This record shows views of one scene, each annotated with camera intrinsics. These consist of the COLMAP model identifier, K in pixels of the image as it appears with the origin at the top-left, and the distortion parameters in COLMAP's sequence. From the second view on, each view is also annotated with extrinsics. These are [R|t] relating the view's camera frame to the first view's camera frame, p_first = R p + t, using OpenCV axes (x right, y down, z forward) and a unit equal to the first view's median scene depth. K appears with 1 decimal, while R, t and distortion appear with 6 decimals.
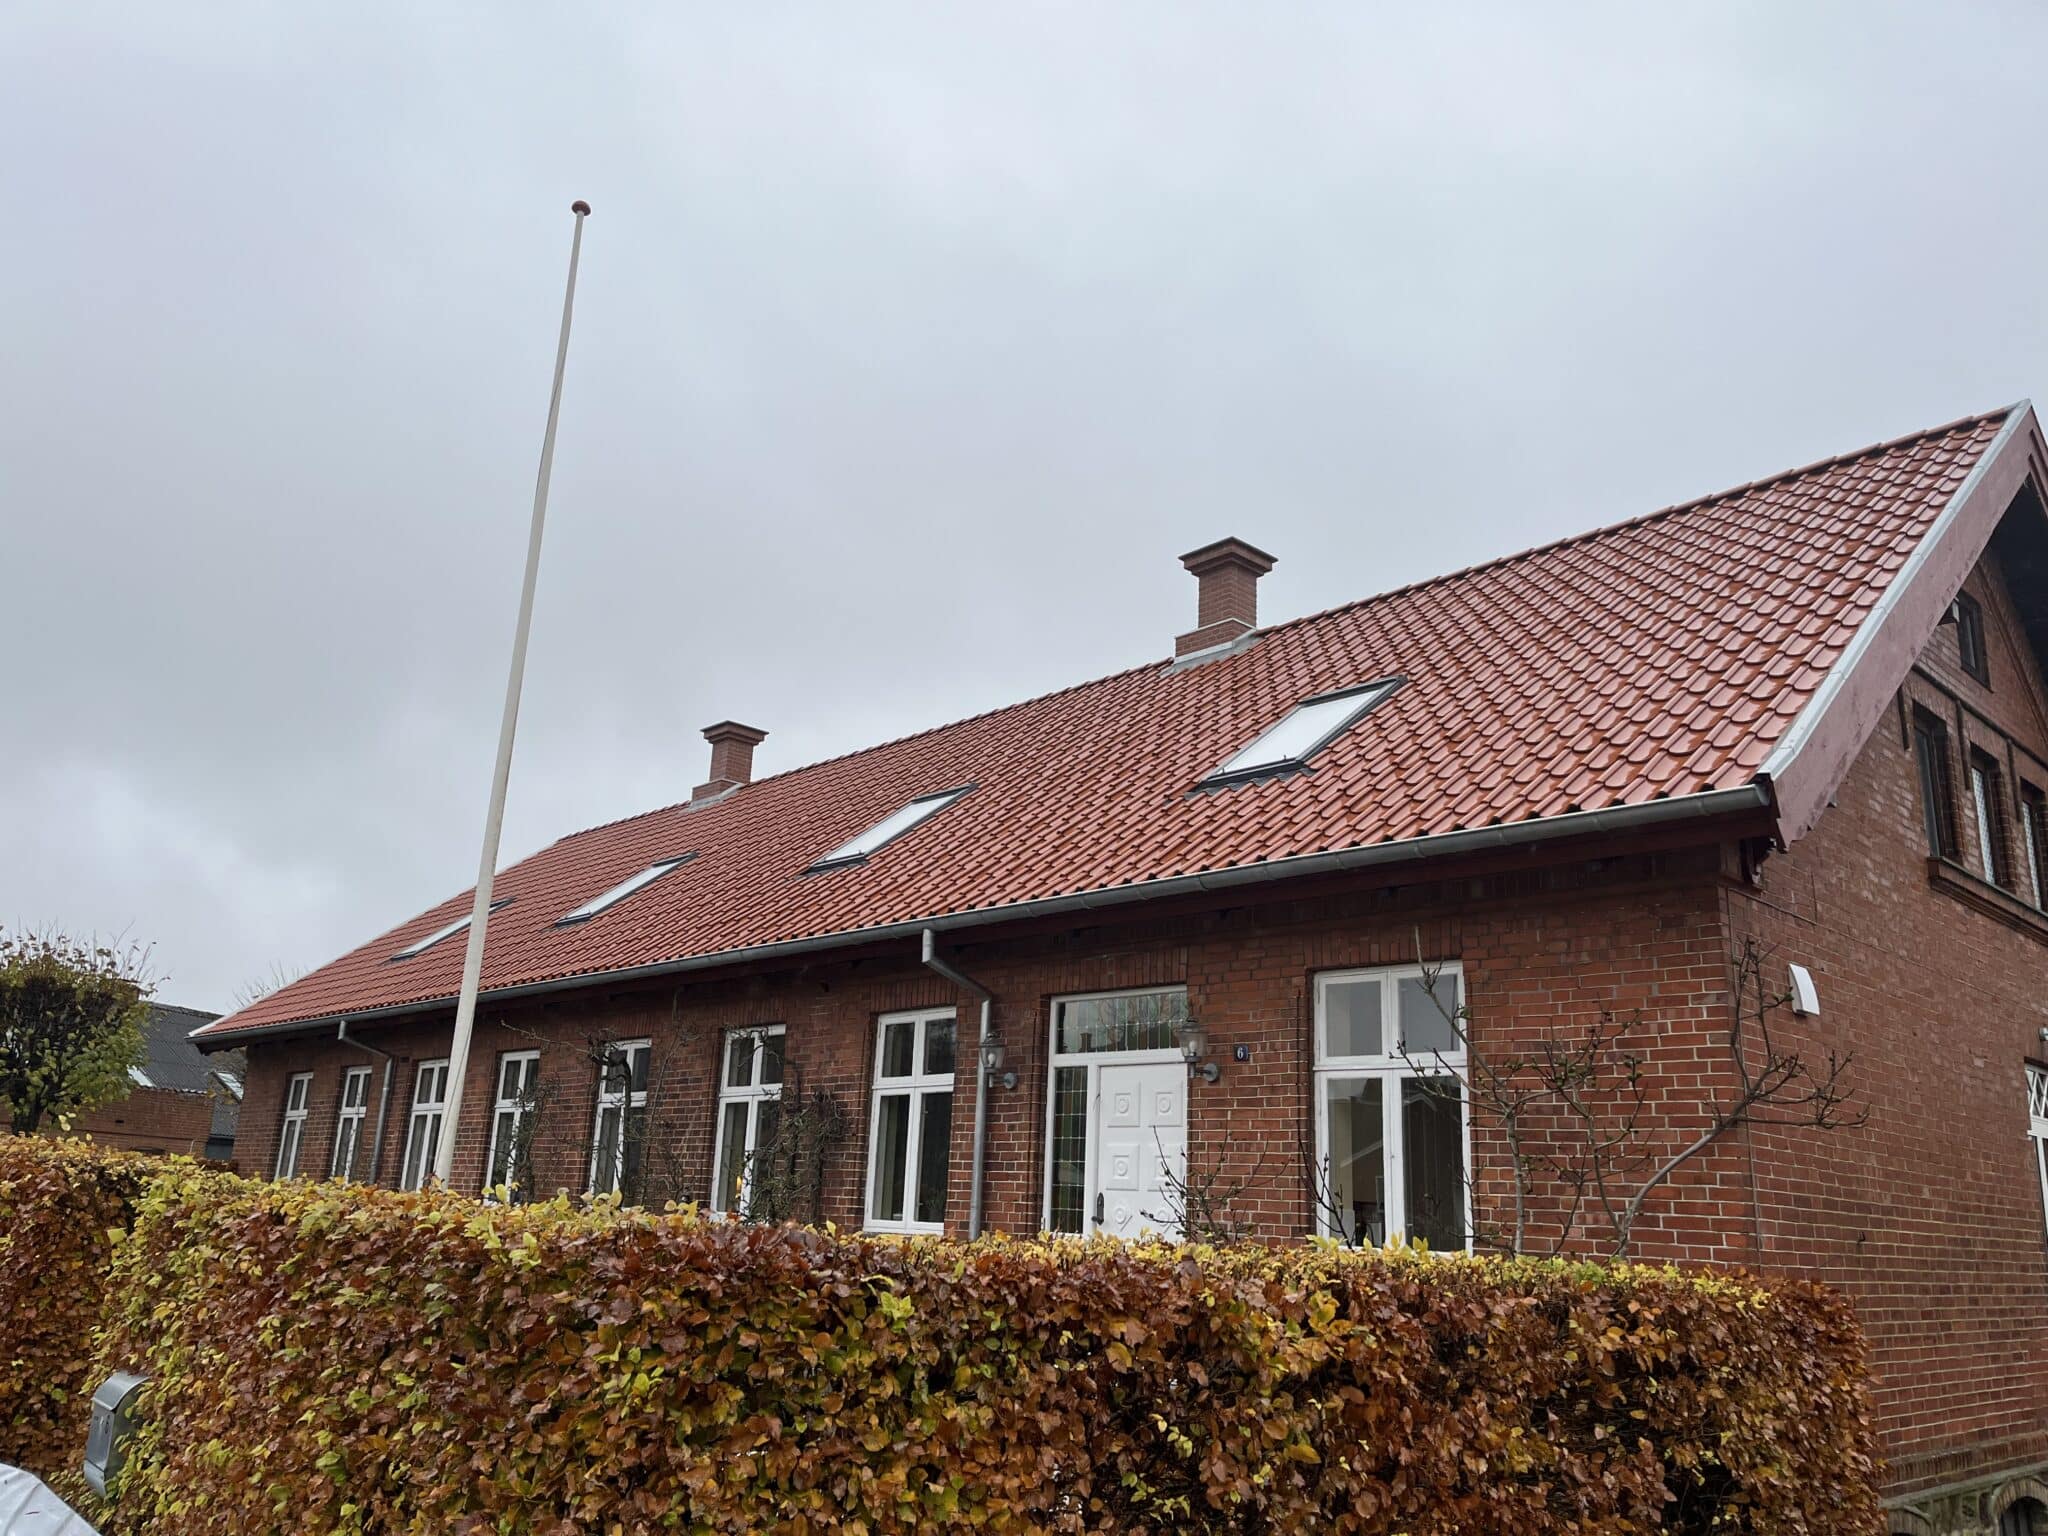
lens RADIAL K [[1513.3, 0, 1024.0], [0, 1513.3, 768.0], [0, 0, 1]] dist [0.037975, 0.000207]
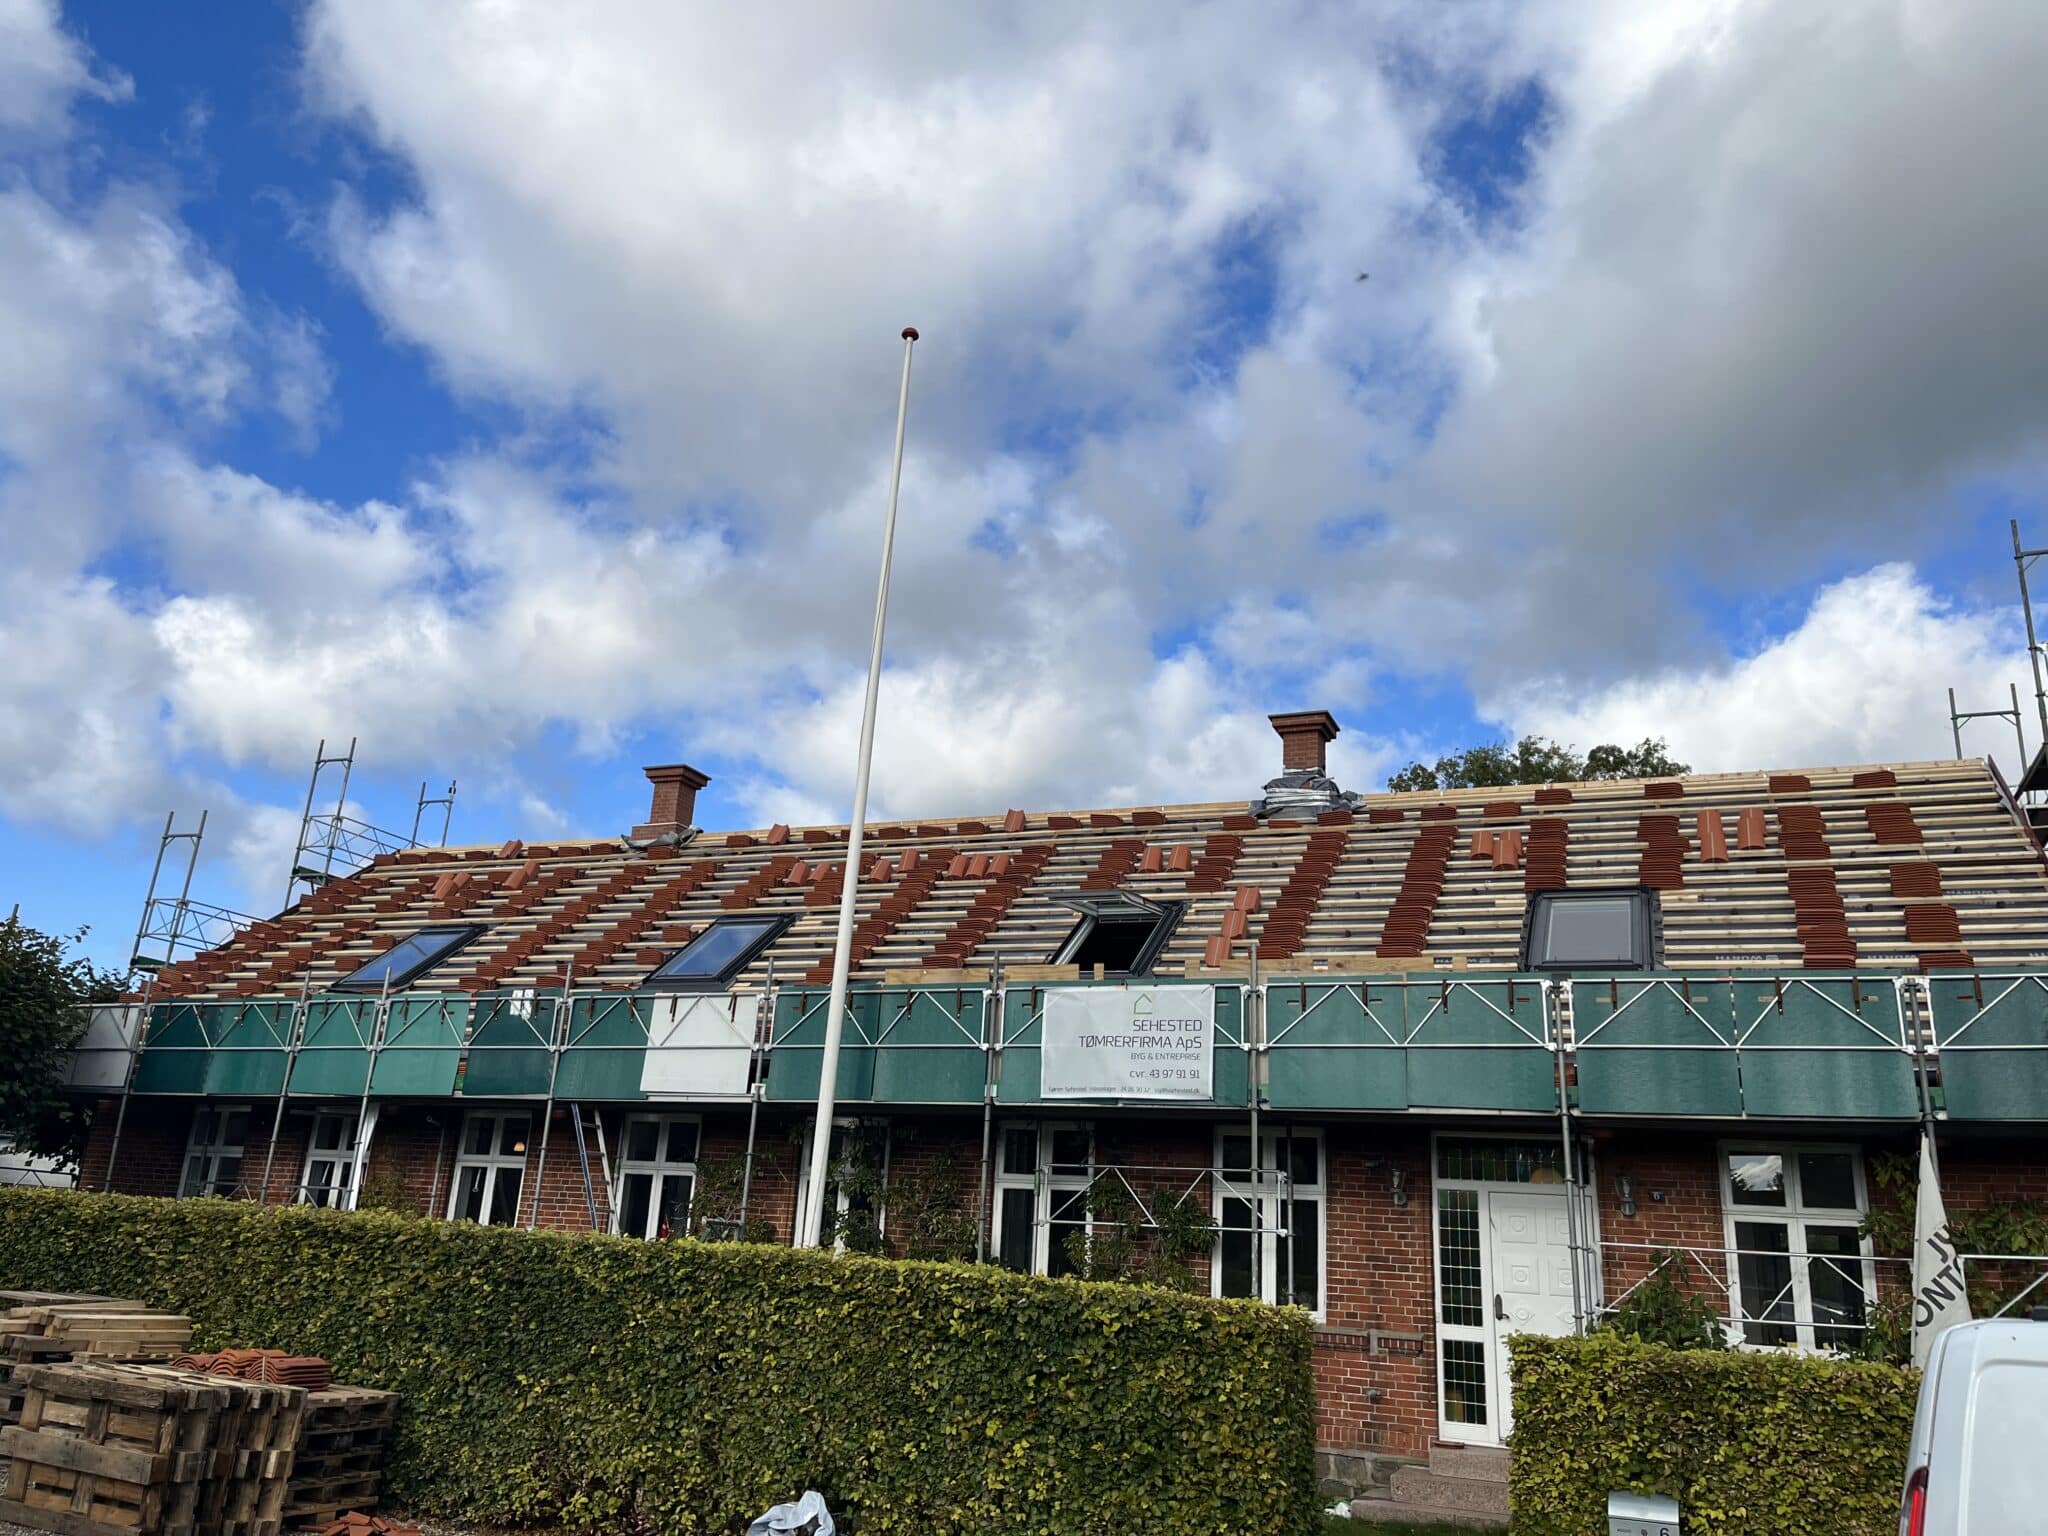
lens RADIAL K [[1513.3, 0, 1024.0], [0, 1513.3, 768.0], [0, 0, 1]] dist [0.037975, 0.000207]
pose [[0.902205, 0.133240, 0.410211, -0.892427], [-0.133483, 0.990650, -0.028194, -0.068038], [-0.410132, -0.029319, 0.911555, 0.010186]]
